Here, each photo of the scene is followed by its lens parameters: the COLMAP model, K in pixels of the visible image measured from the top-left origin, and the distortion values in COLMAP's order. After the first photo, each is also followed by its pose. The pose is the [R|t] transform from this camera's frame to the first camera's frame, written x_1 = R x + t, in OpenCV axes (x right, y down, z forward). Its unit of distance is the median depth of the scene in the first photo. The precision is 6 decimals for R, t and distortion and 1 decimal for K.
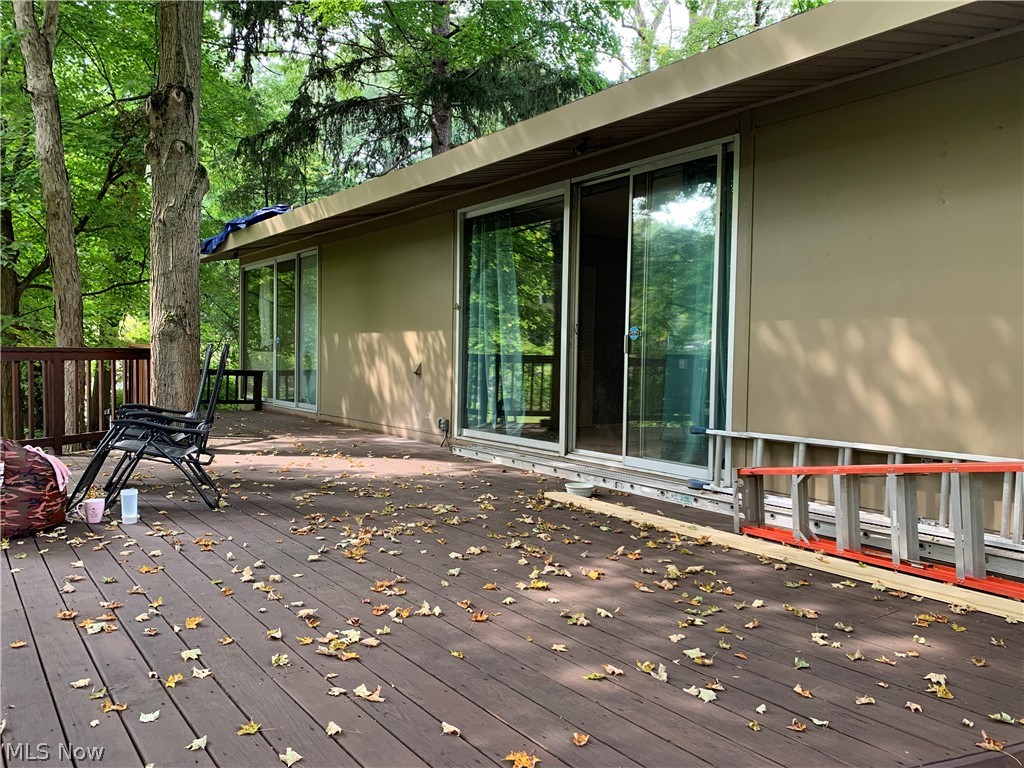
lens RADIAL K [[773.8, 0, 512.0], [0, 773.8, 384.0], [0, 0, 1]] dist [0.003921, -0.018503]
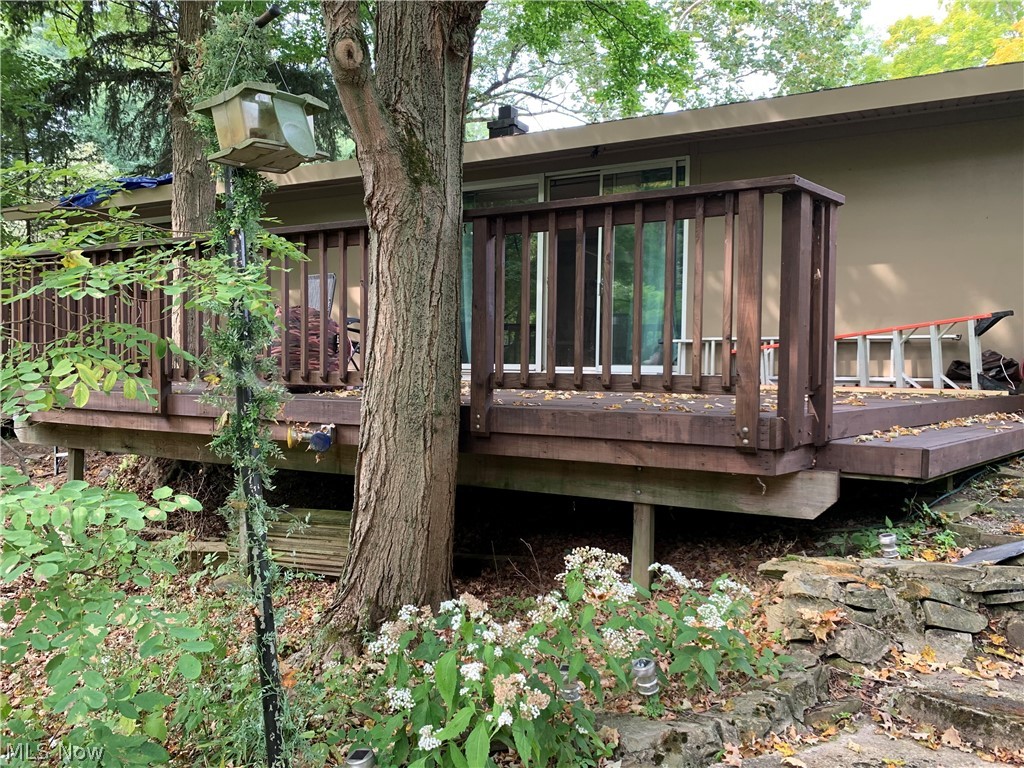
lens RADIAL K [[773.8, 0, 512.0], [0, 773.8, 384.0], [0, 0, 1]] dist [0.003921, -0.018503]
pose [[0.909019, -0.009550, 0.416645, -0.619256], [0.012729, 0.999907, -0.004854, 0.135756], [-0.416560, 0.009716, 0.909056, -0.271380]]
